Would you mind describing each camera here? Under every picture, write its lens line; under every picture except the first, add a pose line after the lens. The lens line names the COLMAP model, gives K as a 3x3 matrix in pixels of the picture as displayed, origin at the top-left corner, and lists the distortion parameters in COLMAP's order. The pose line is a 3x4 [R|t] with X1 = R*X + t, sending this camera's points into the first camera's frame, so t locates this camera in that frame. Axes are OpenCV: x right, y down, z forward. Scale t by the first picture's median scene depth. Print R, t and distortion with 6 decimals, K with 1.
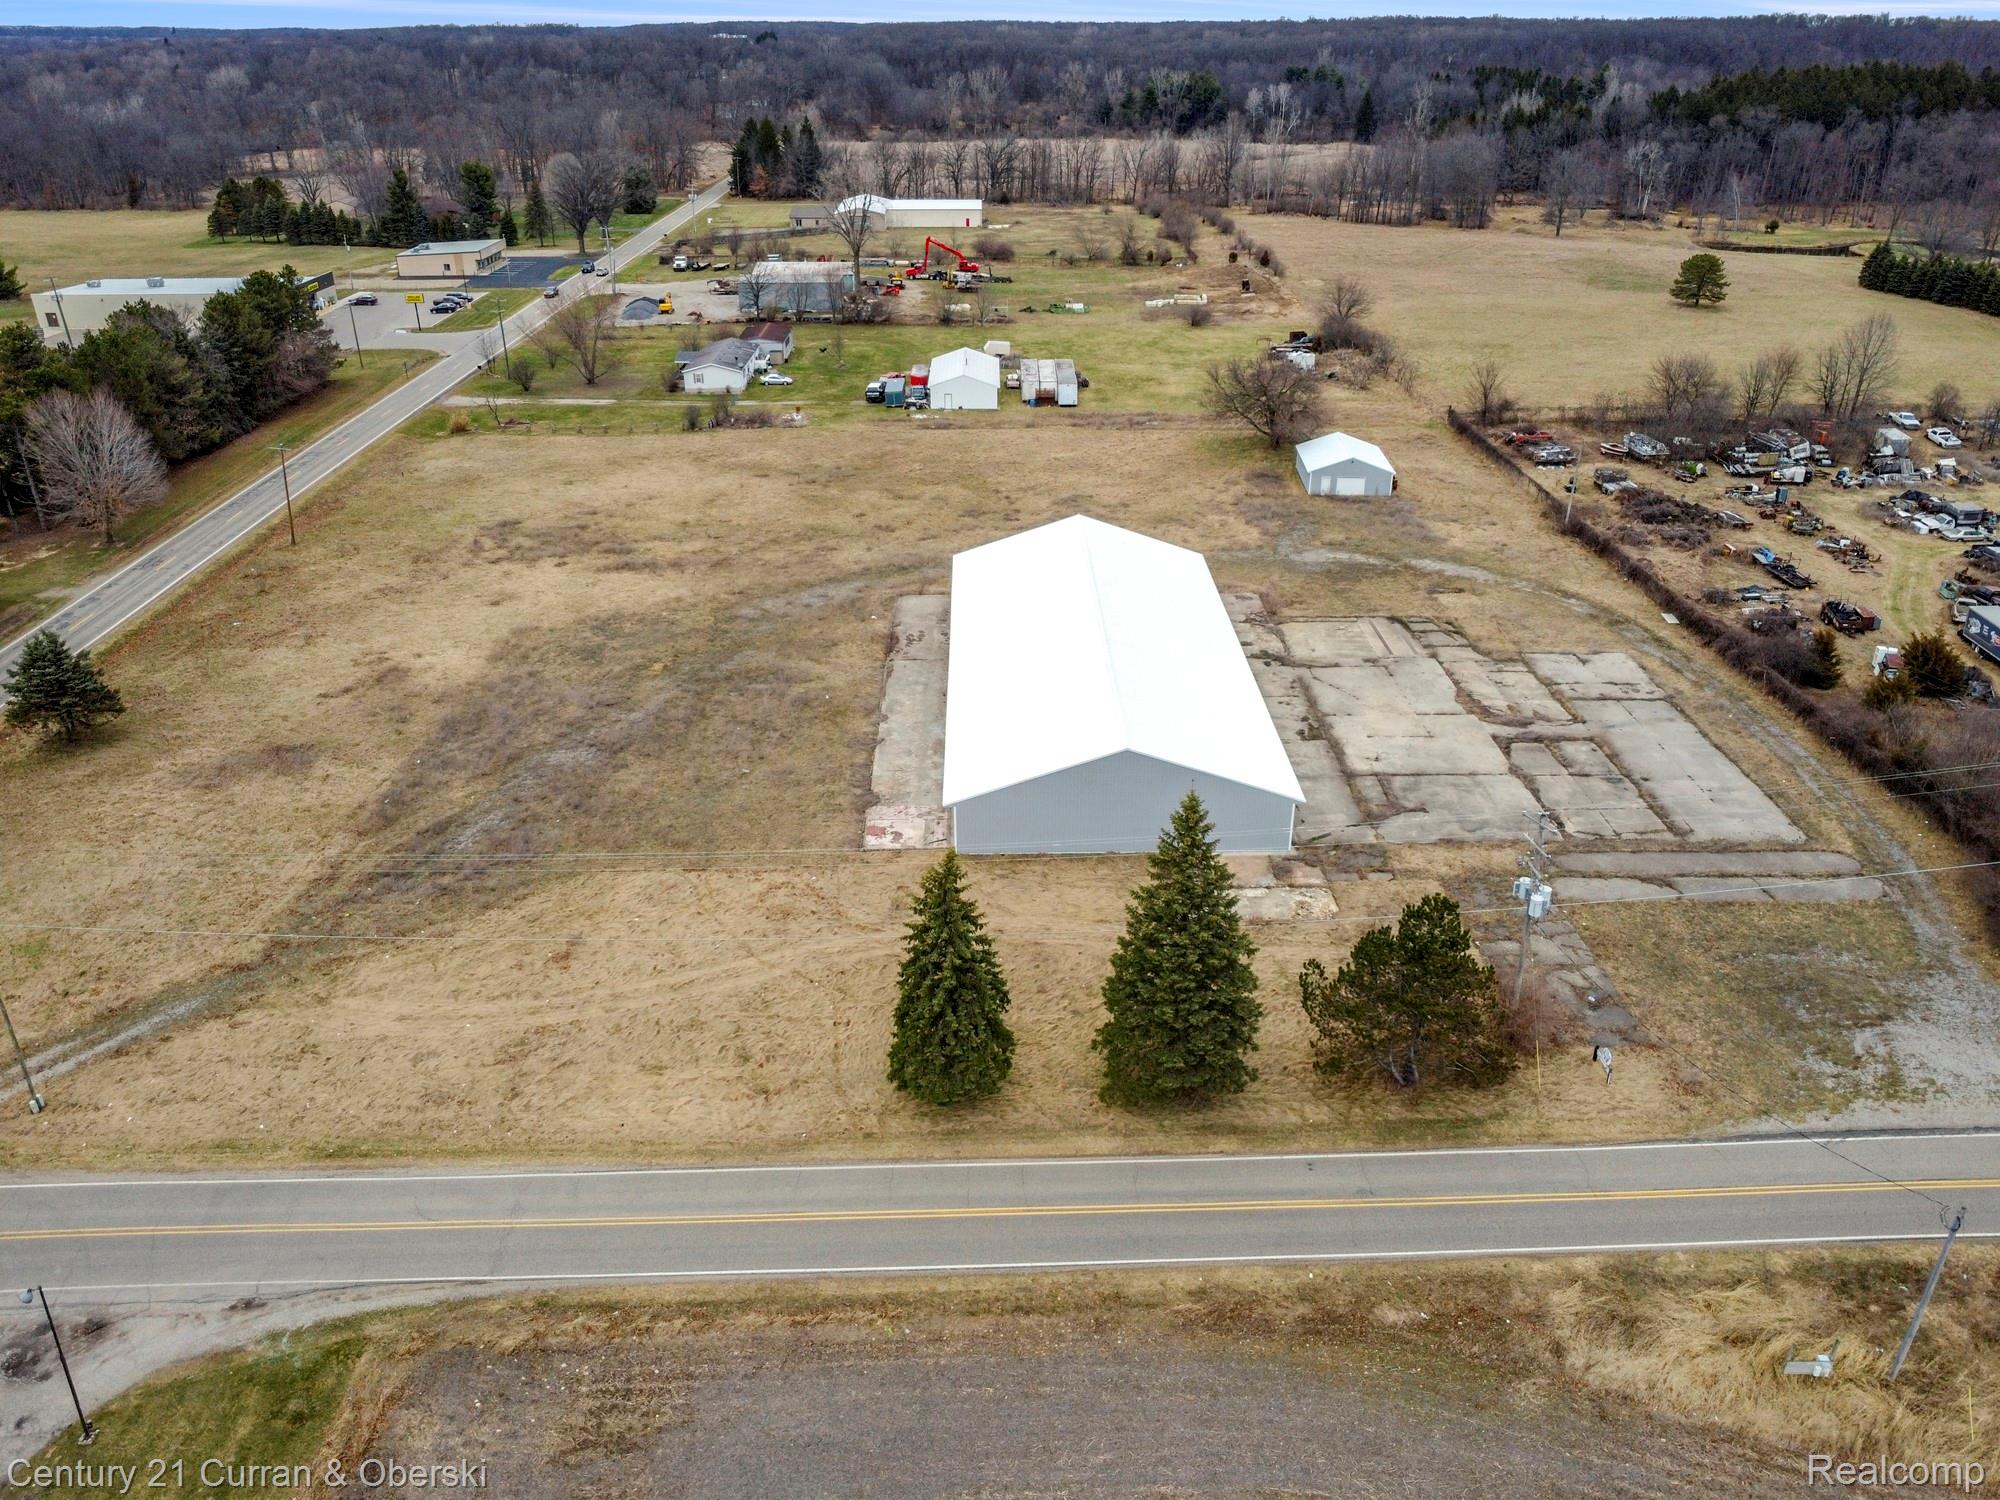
lens RADIAL K [[1448.7, 0, 1008.4], [0, 1448.7, 757.3], [0, 0, 1]] dist [-0.027665, -0.007285]
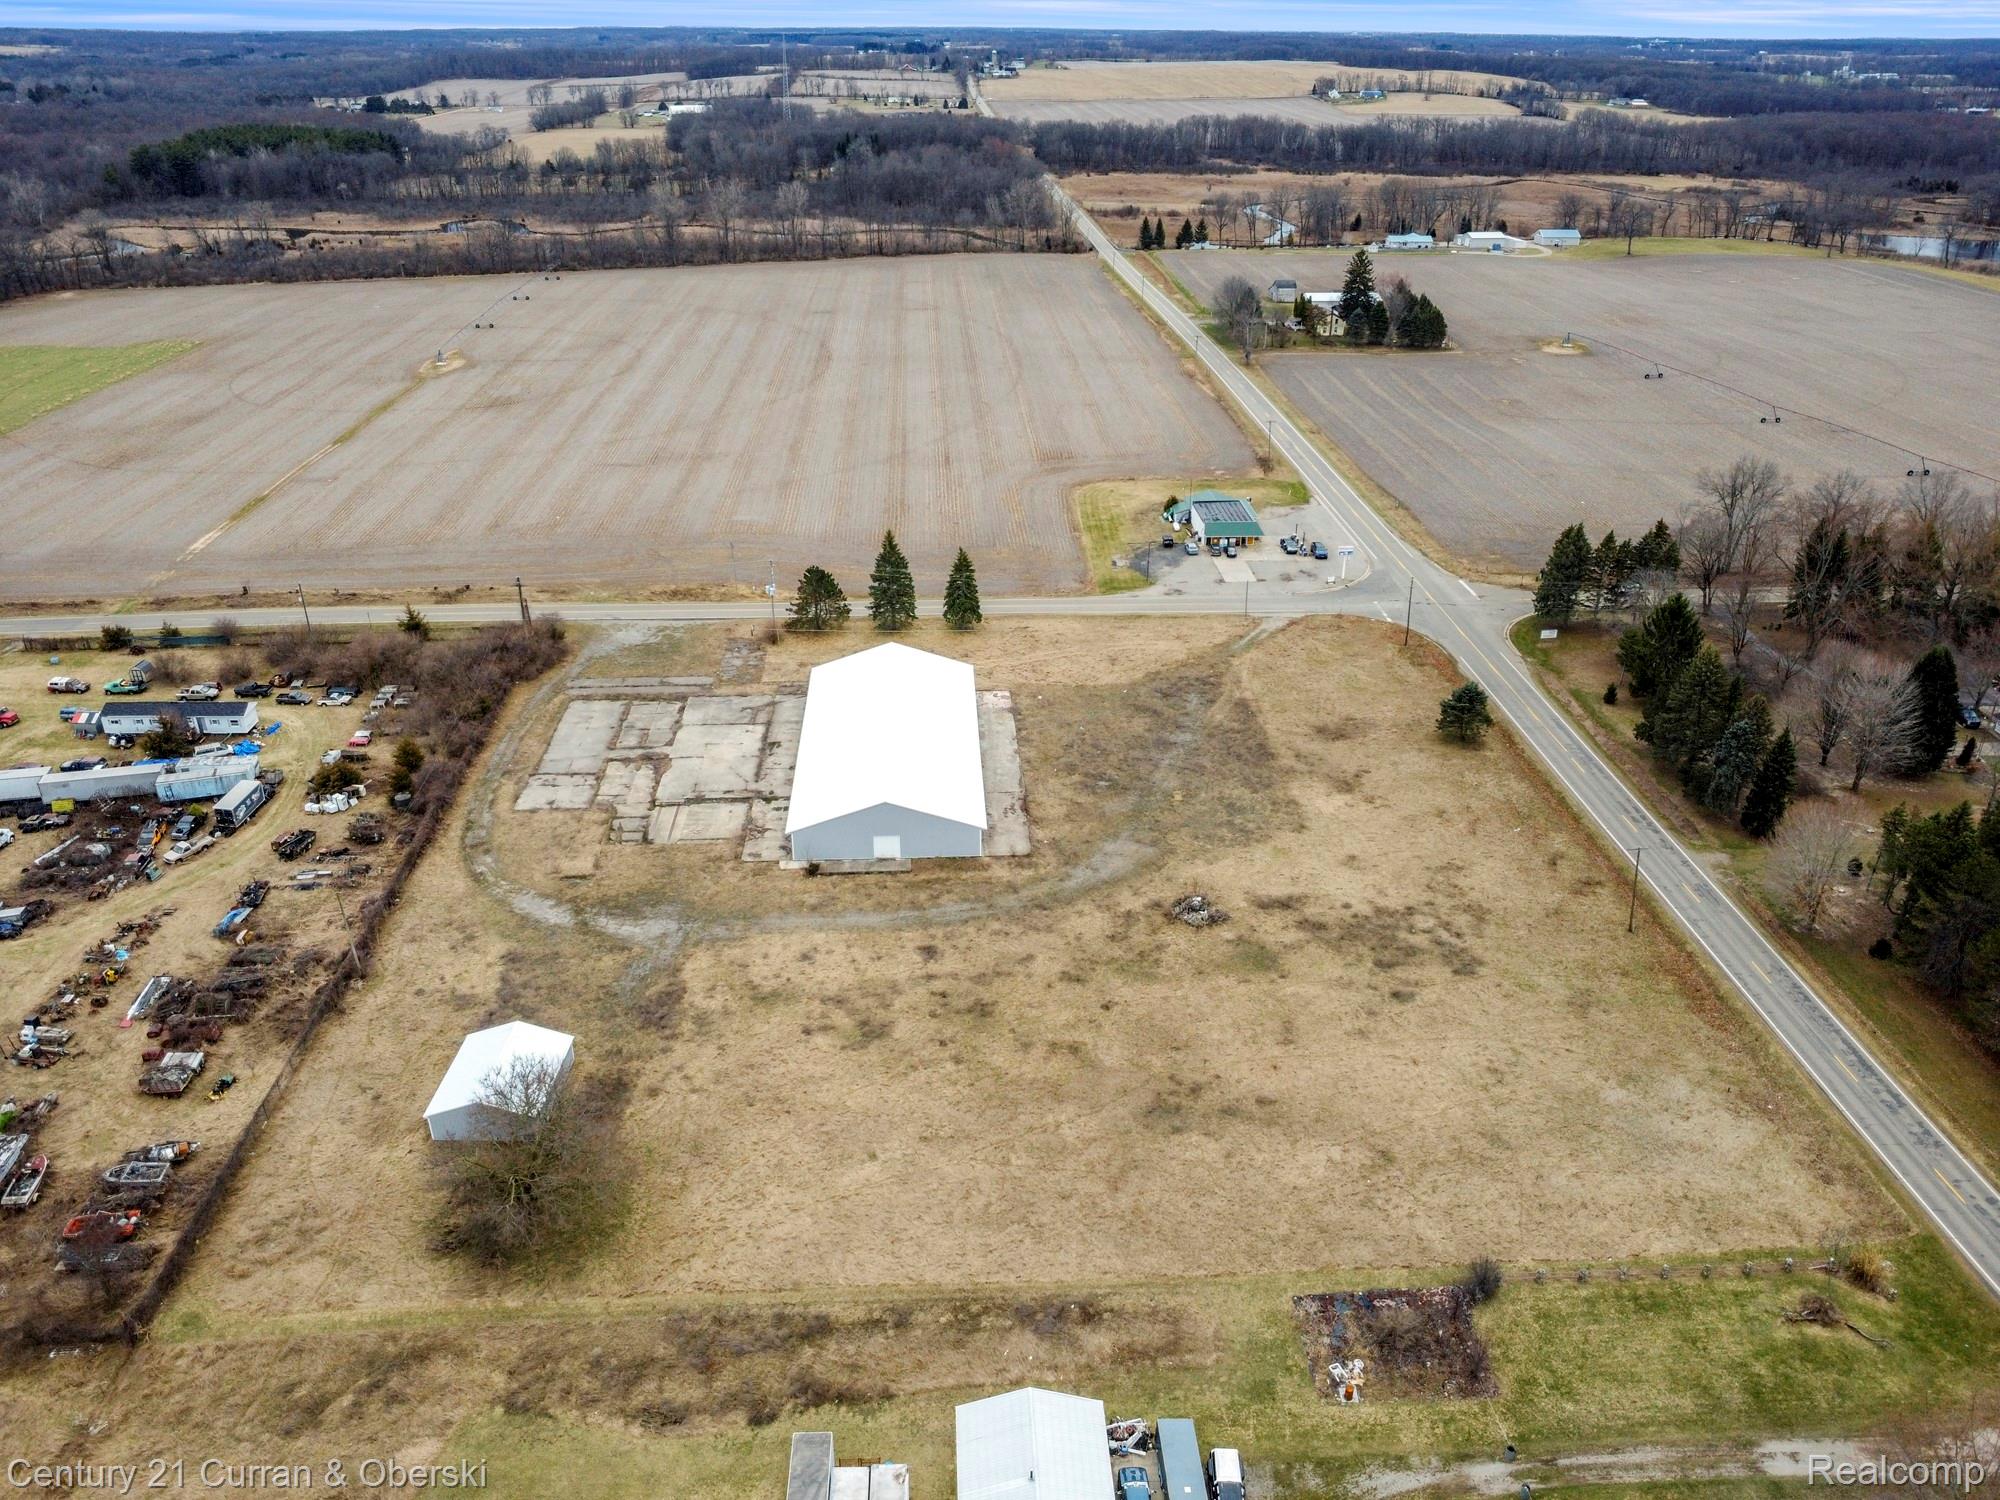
lens RADIAL K [[1448.7, 0, 1008.4], [0, 1448.7, 757.3], [0, 0, 1]] dist [-0.027665, -0.007285]
pose [[-0.999268, 0.009349, -0.037082, -0.009414], [-0.024524, 0.587383, 0.808938, -1.072412], [0.029344, 0.809255, -0.586724, 1.523084]]
